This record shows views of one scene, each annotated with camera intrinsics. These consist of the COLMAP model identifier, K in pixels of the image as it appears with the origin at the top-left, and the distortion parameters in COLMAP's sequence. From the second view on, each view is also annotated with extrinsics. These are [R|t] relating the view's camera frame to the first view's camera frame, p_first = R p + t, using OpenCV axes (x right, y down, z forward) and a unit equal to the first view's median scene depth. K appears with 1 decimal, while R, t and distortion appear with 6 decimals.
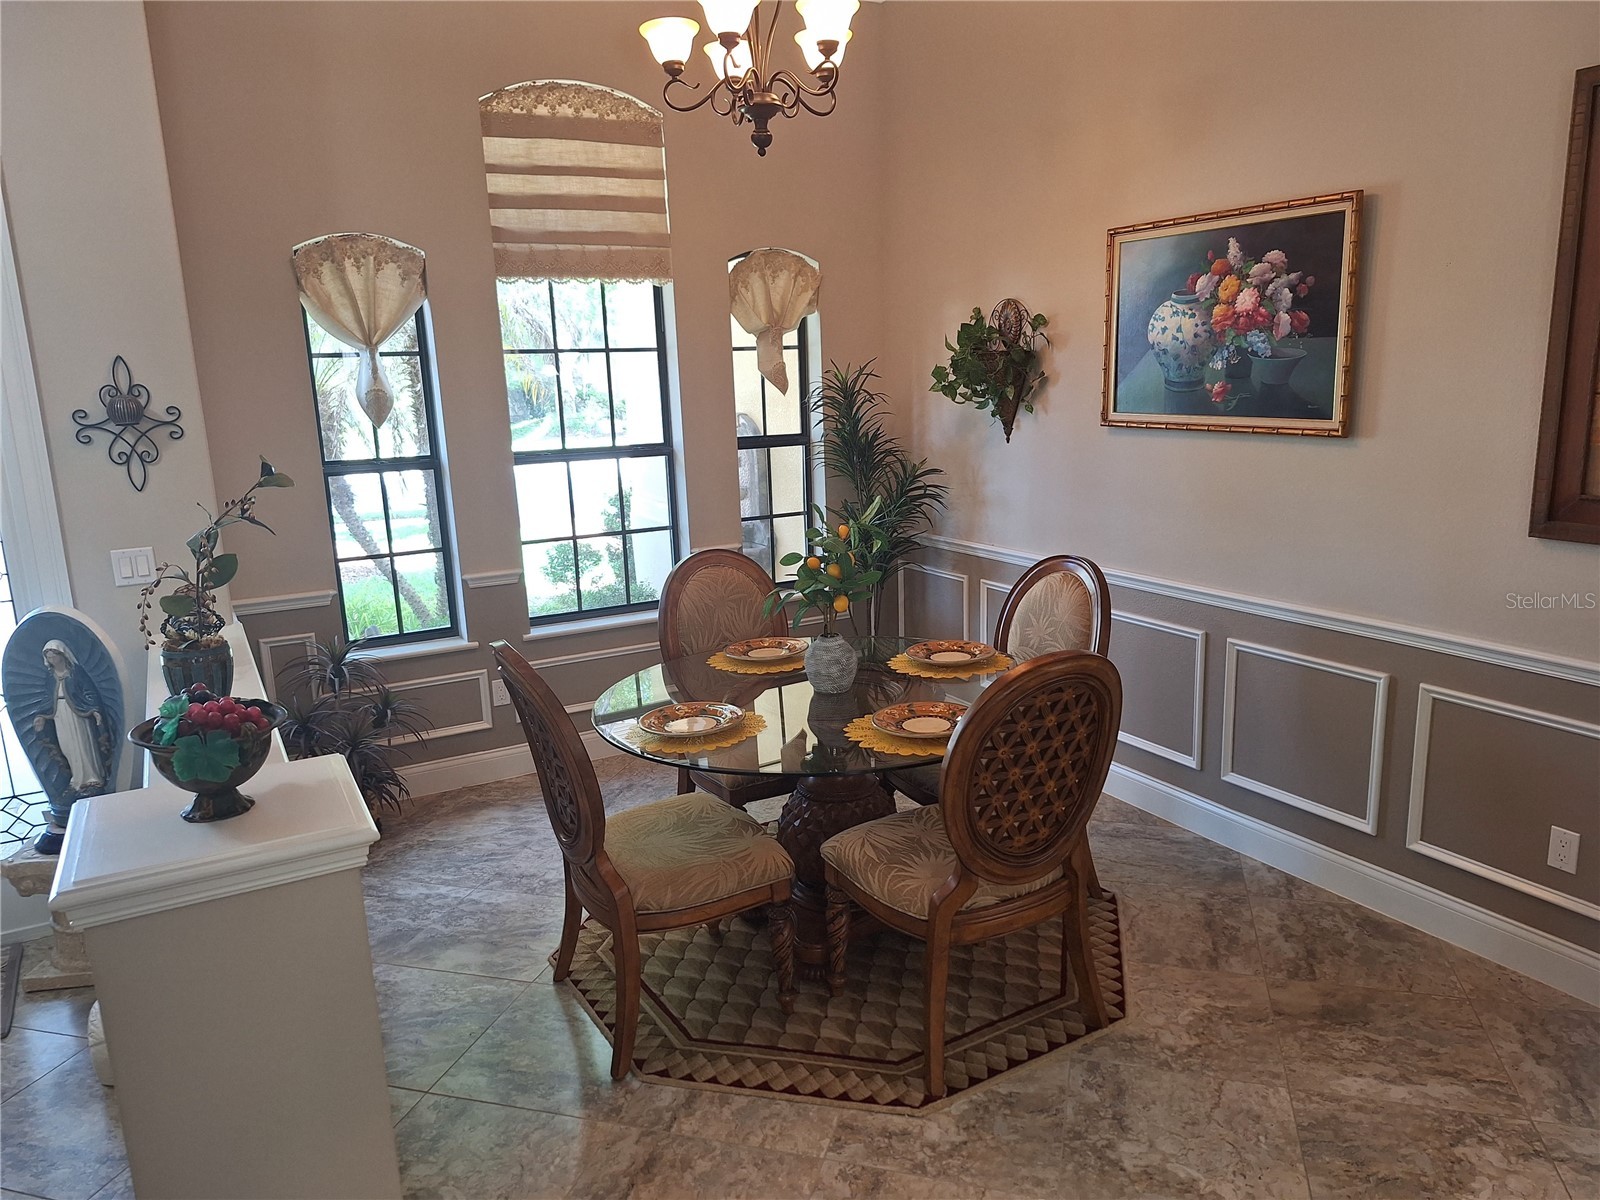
lens RADIAL K [[1118.1, 0, 790.6], [0, 1118.1, 621.1], [0, 0, 1]] dist [0.068993, -0.088739]
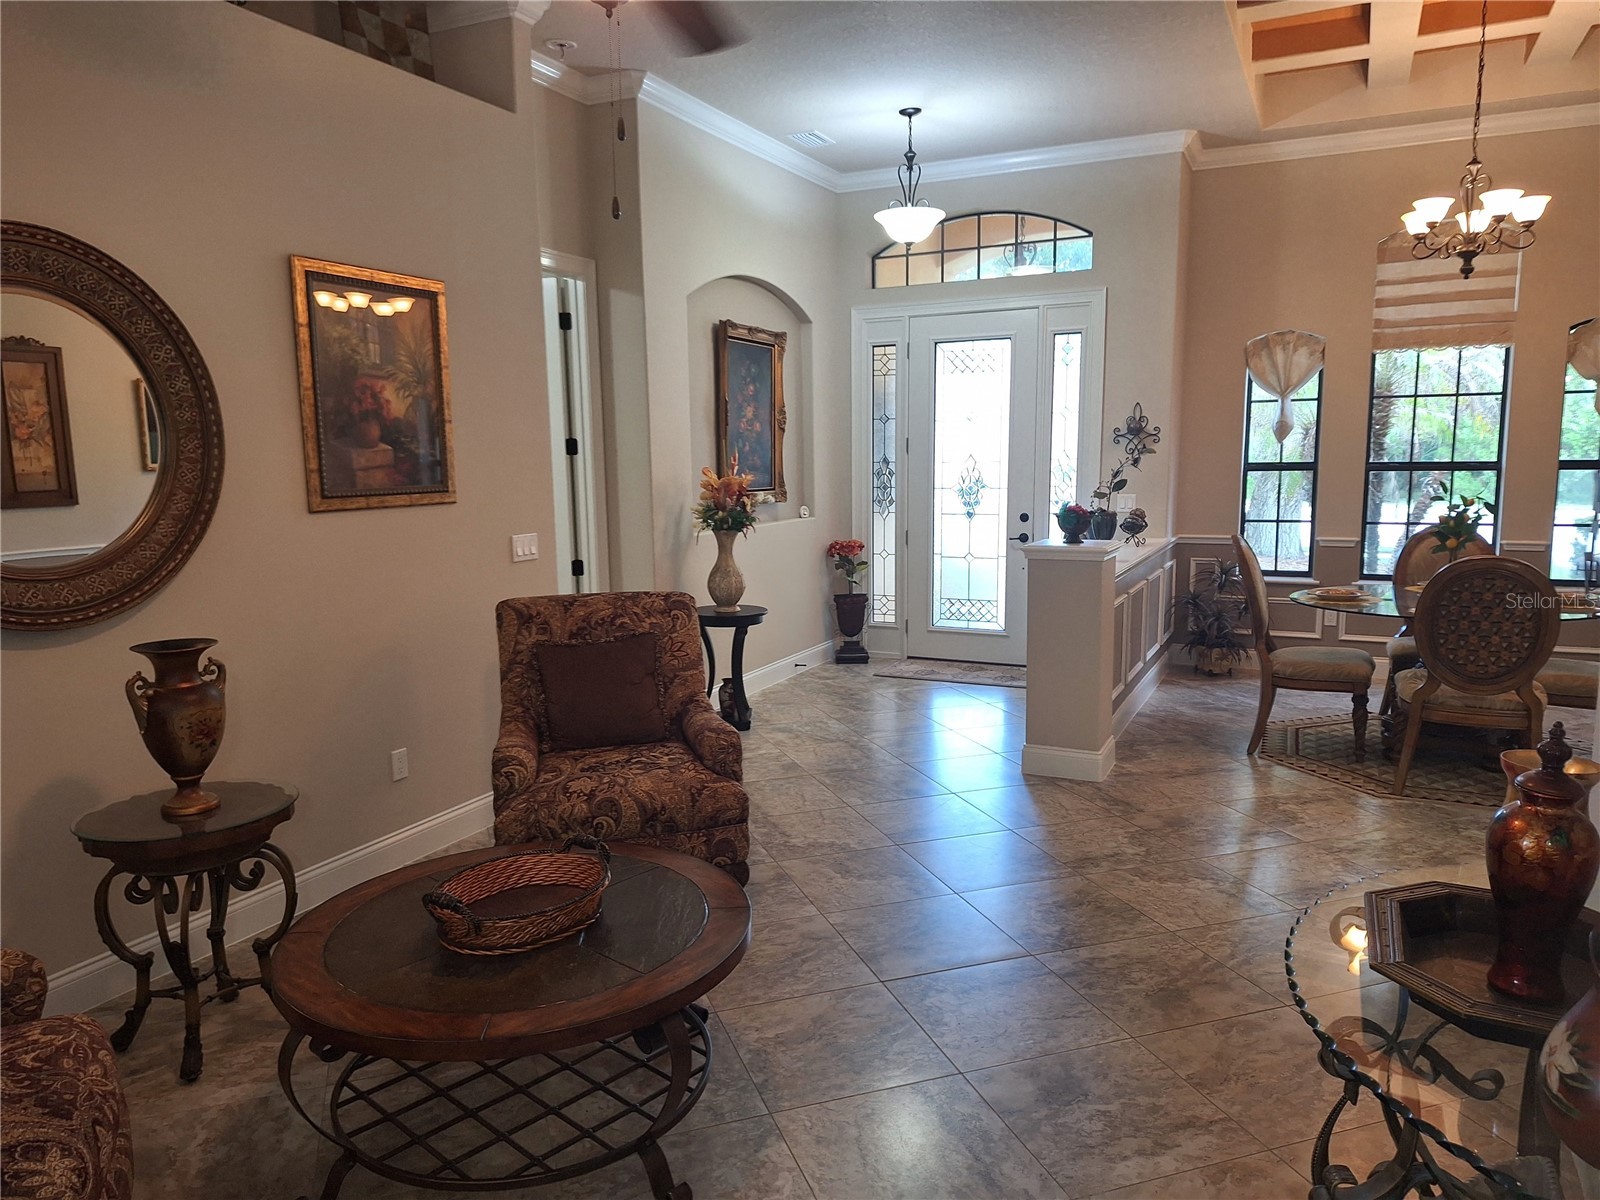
lens RADIAL K [[1118.1, 0, 790.6], [0, 1118.1, 621.1], [0, 0, 1]] dist [0.068993, -0.088739]
pose [[0.571353, 0.146167, -0.807583, 0.635486], [-0.181185, 0.982198, 0.049585, 0.143579], [0.800454, 0.117992, 0.587665, -0.565334]]
